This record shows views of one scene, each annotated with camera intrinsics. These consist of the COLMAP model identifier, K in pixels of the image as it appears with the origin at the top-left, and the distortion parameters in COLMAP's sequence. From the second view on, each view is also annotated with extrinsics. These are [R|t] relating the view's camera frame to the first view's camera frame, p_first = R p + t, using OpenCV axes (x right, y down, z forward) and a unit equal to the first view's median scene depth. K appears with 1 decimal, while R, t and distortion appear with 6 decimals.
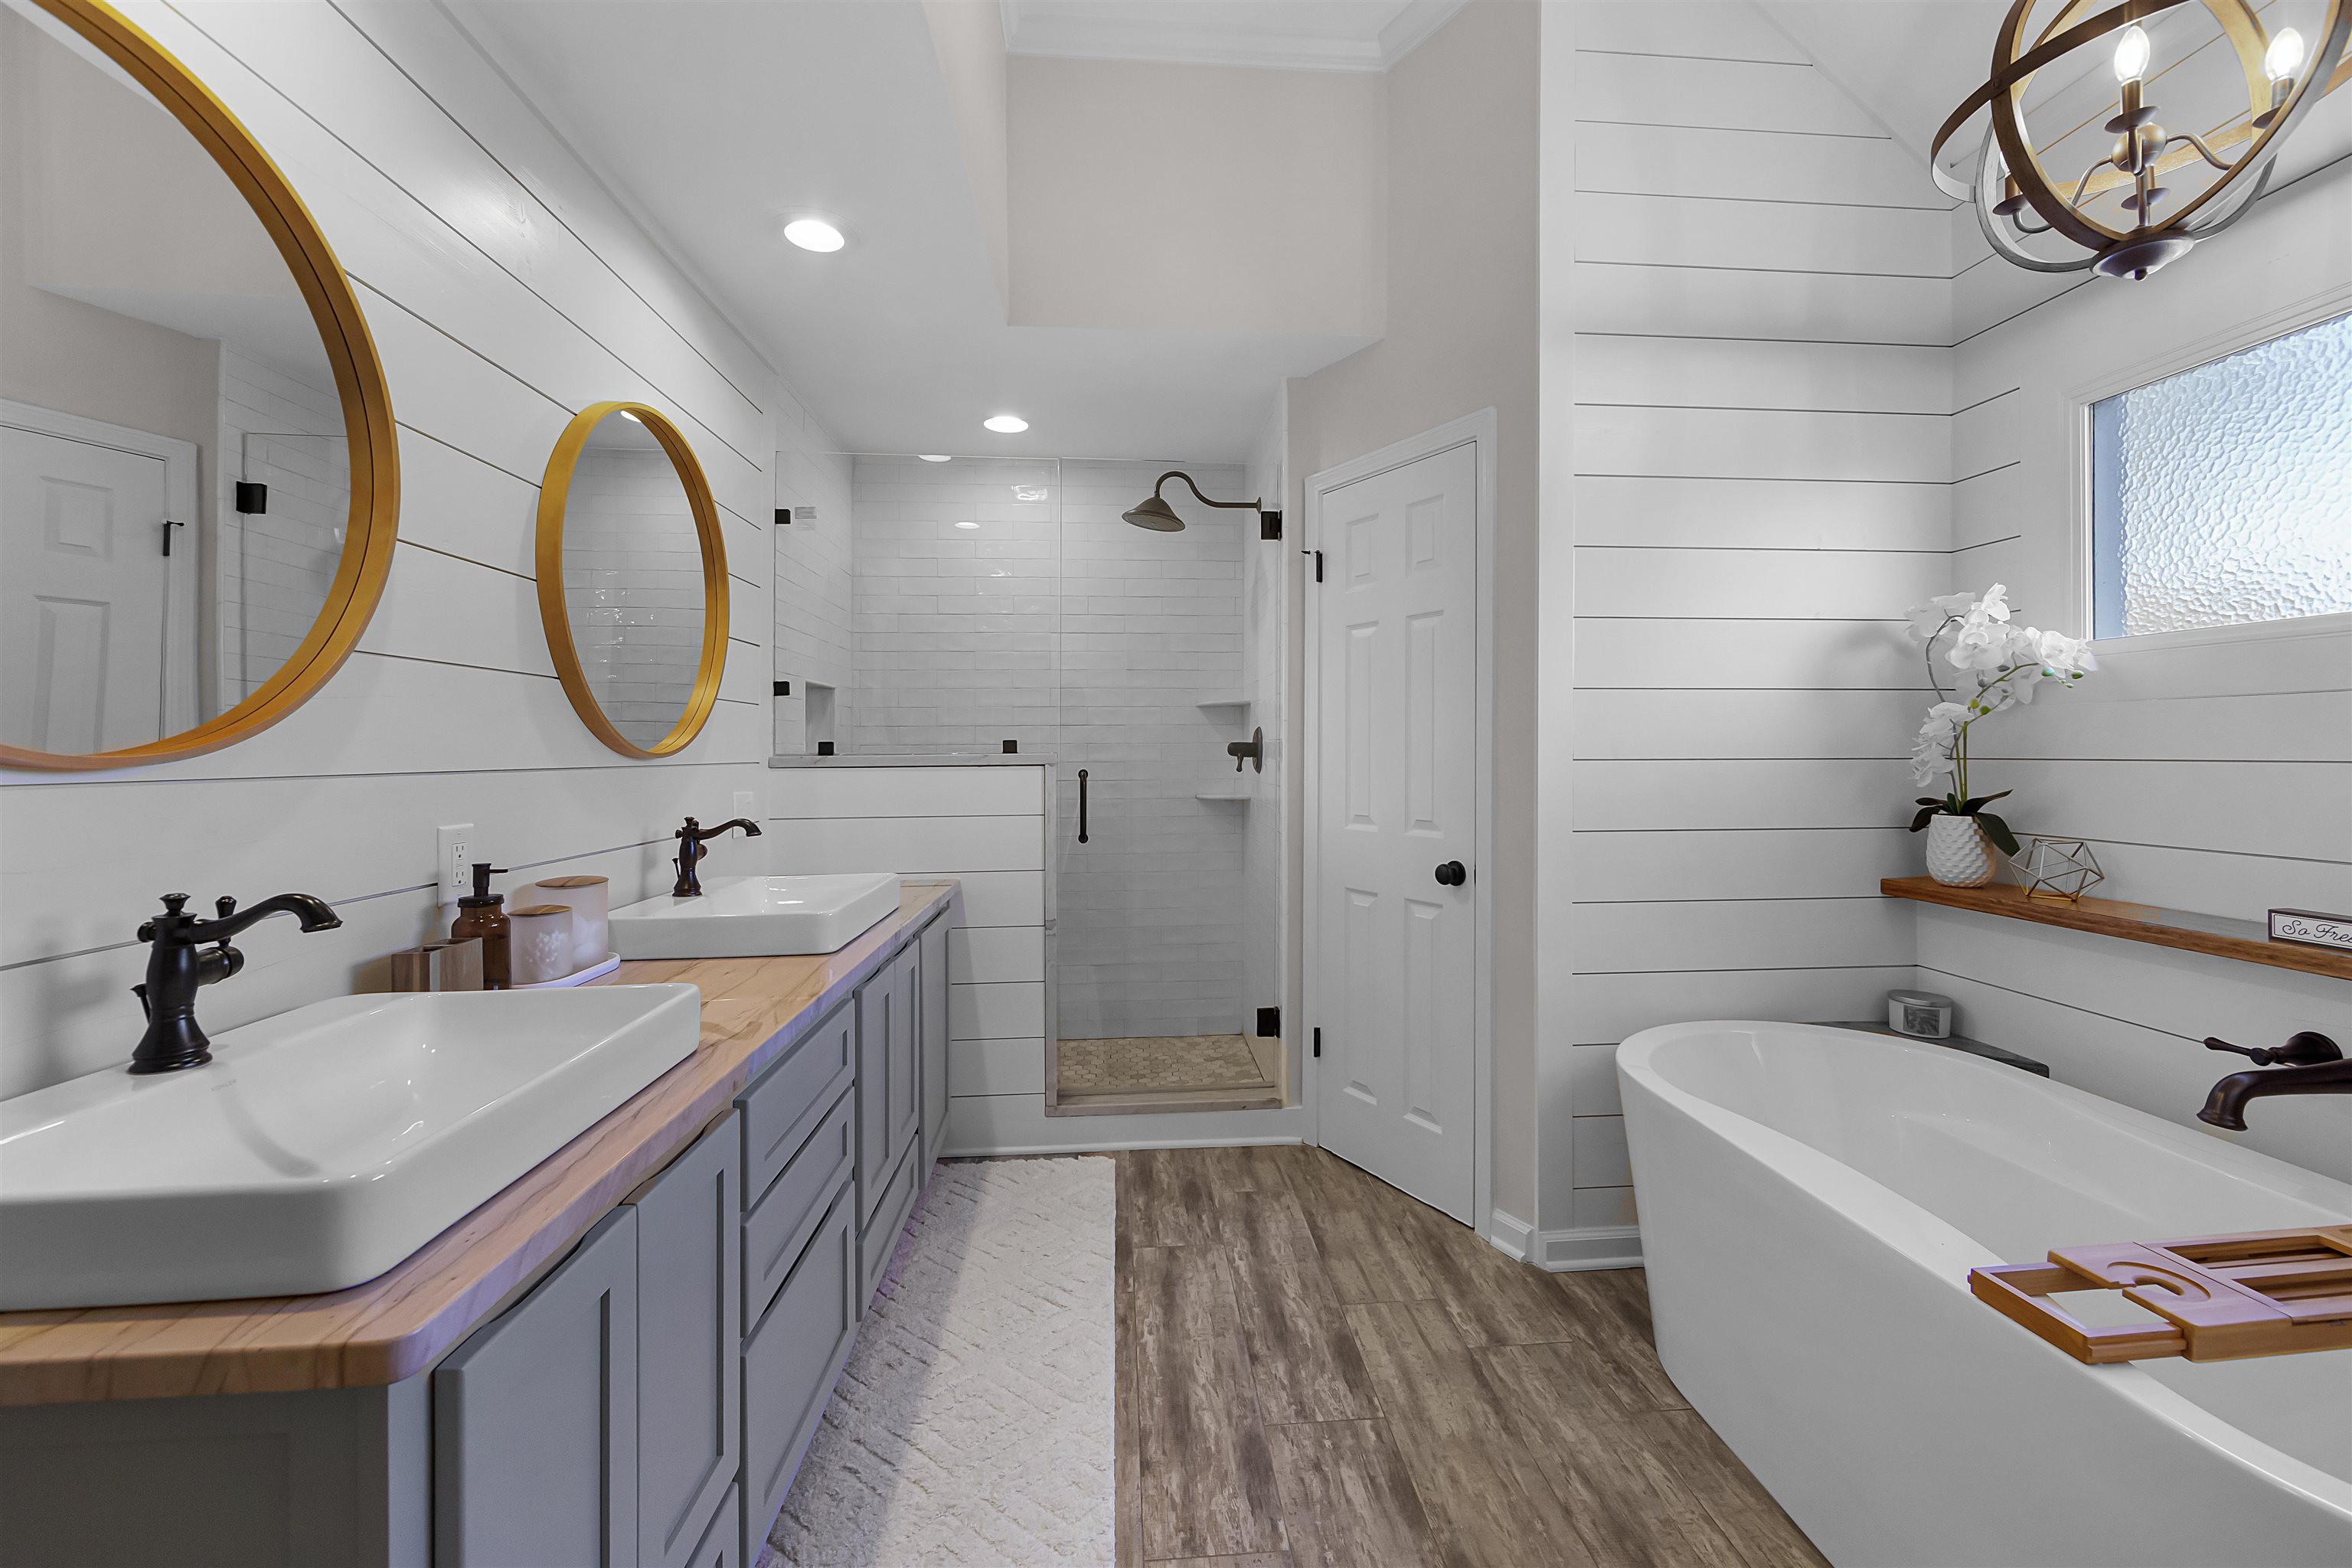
lens RADIAL K [[938.4, 0, 1190.7], [0, 938.4, 745.8], [0, 0, 1]] dist [0.001149, 0.000238]
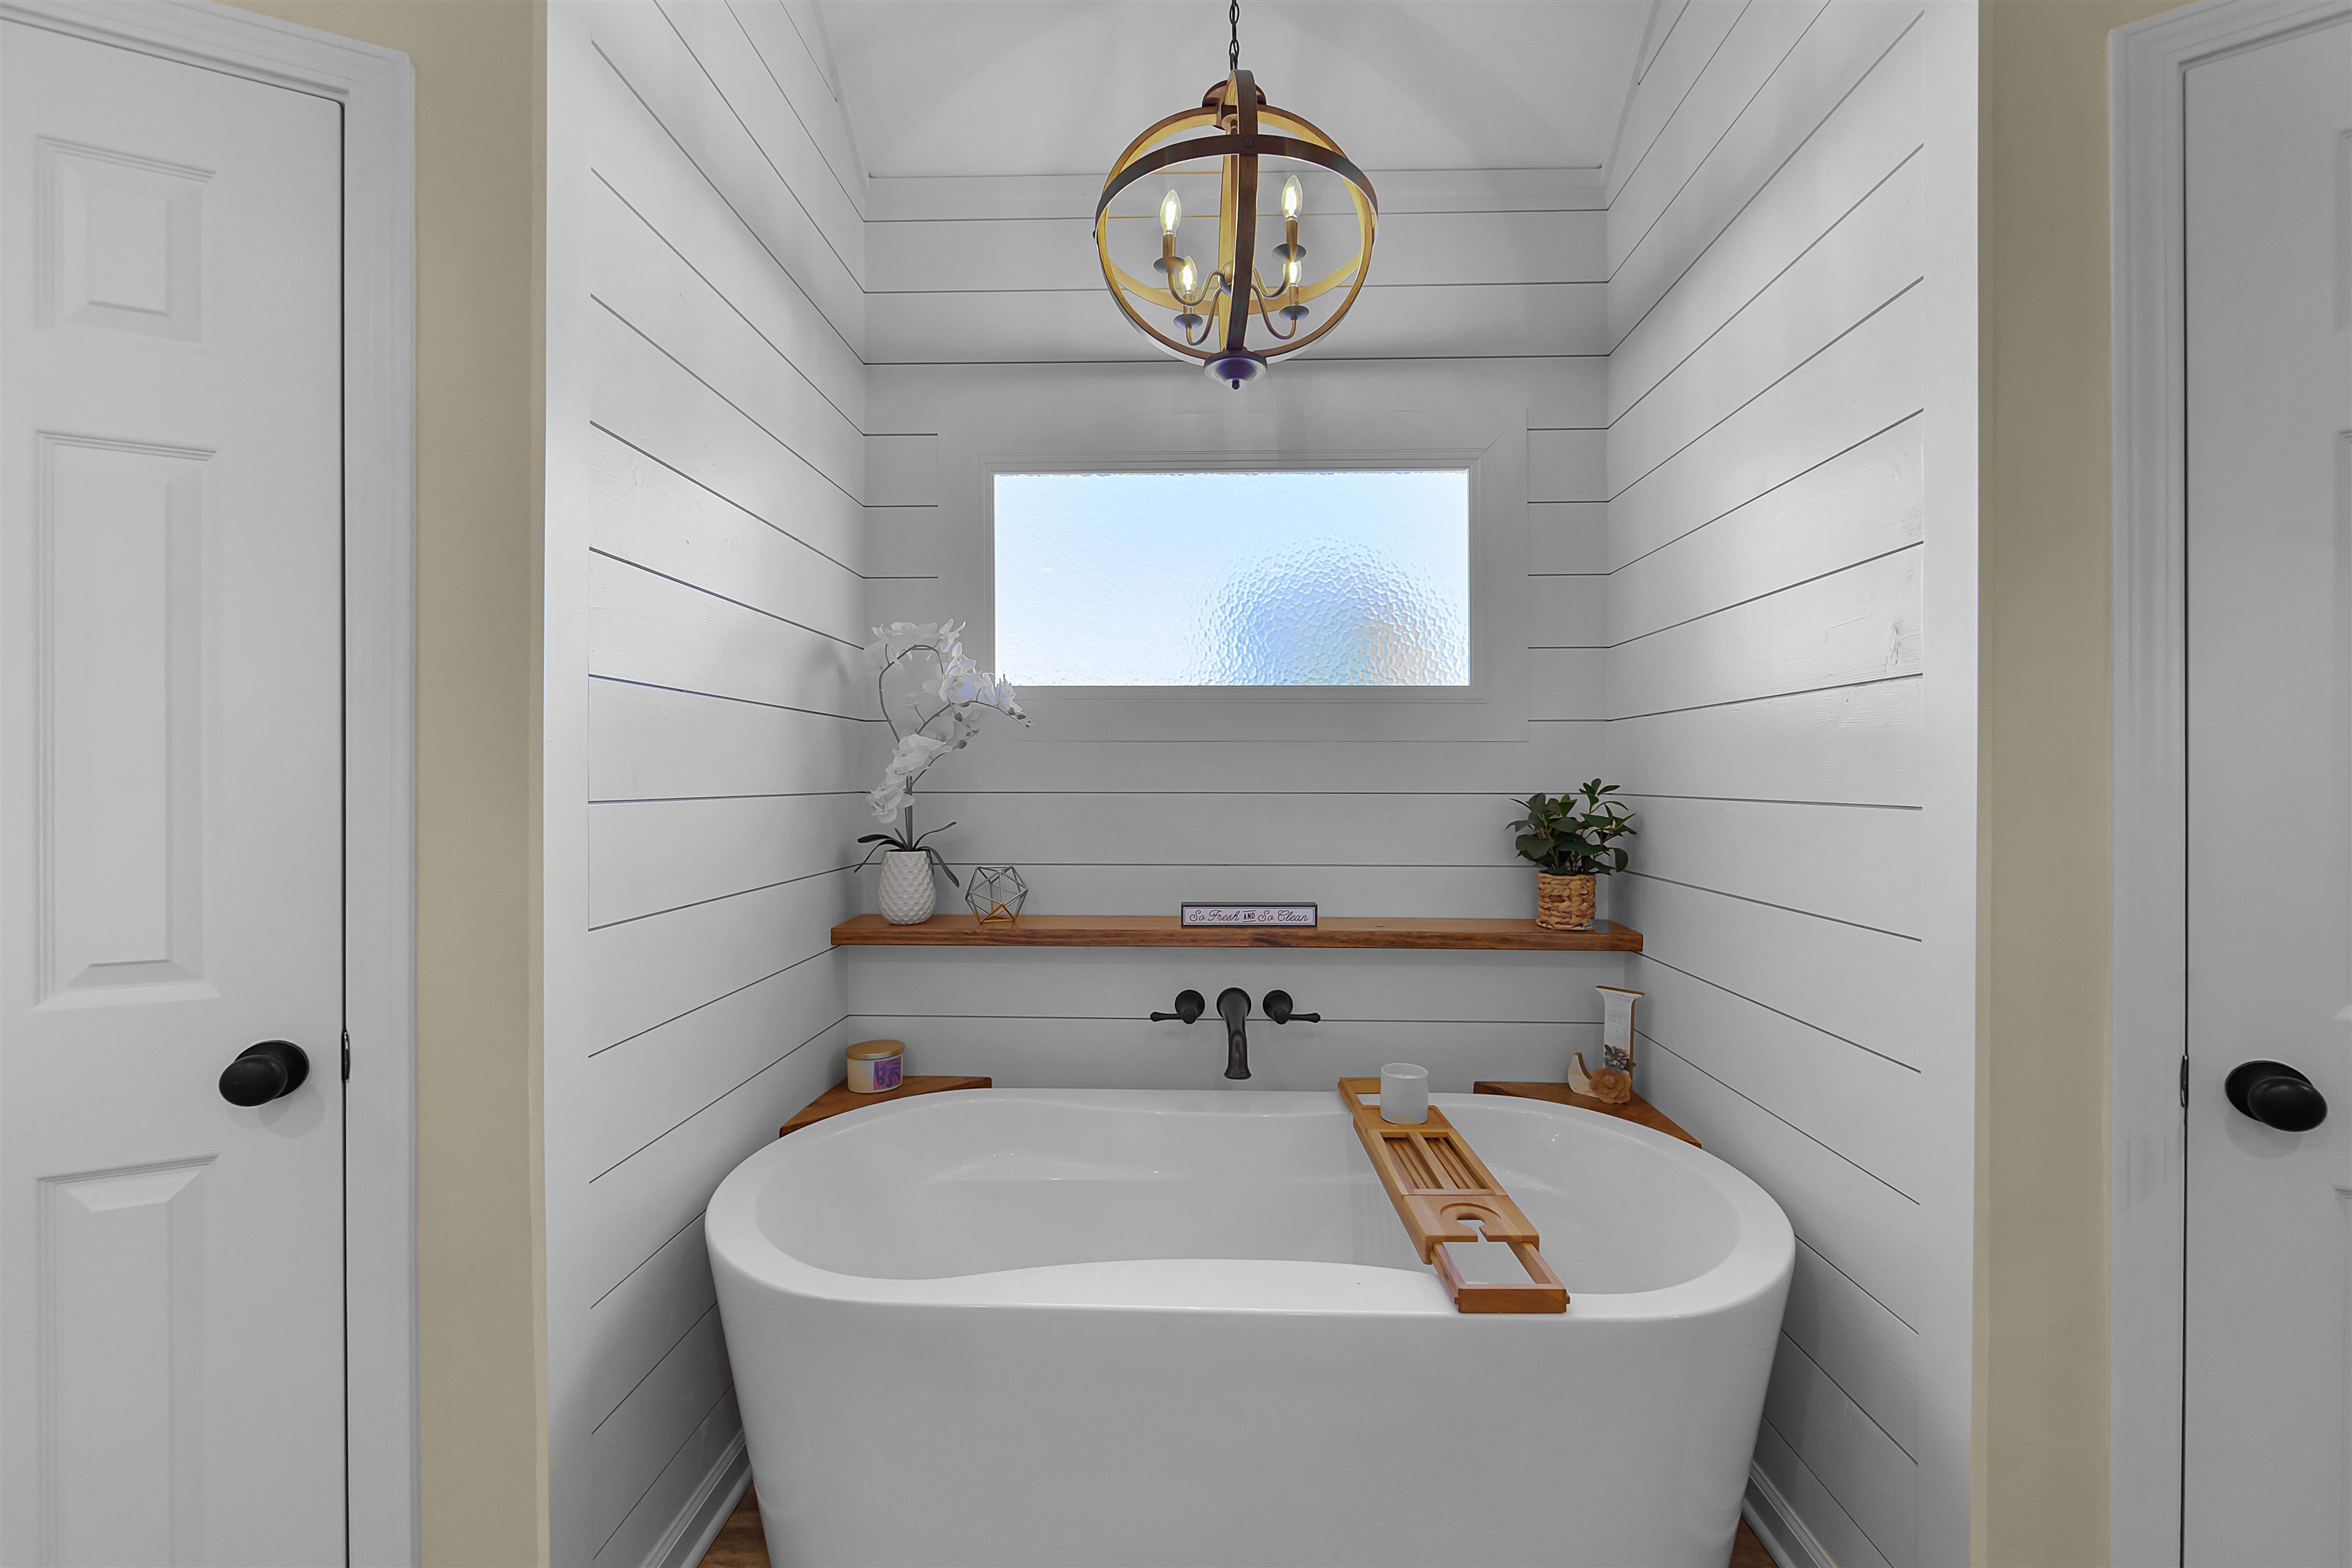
lens RADIAL K [[938.4, 0, 1177.1], [0, 938.4, 788.0], [0, 0, 1]] dist [0.001149, 0.000238]
pose [[0.118387, -0.007761, 0.992937, -0.120960], [-0.003365, 0.999961, 0.008217, -0.000951], [-0.992962, -0.004314, 0.118356, 0.624491]]
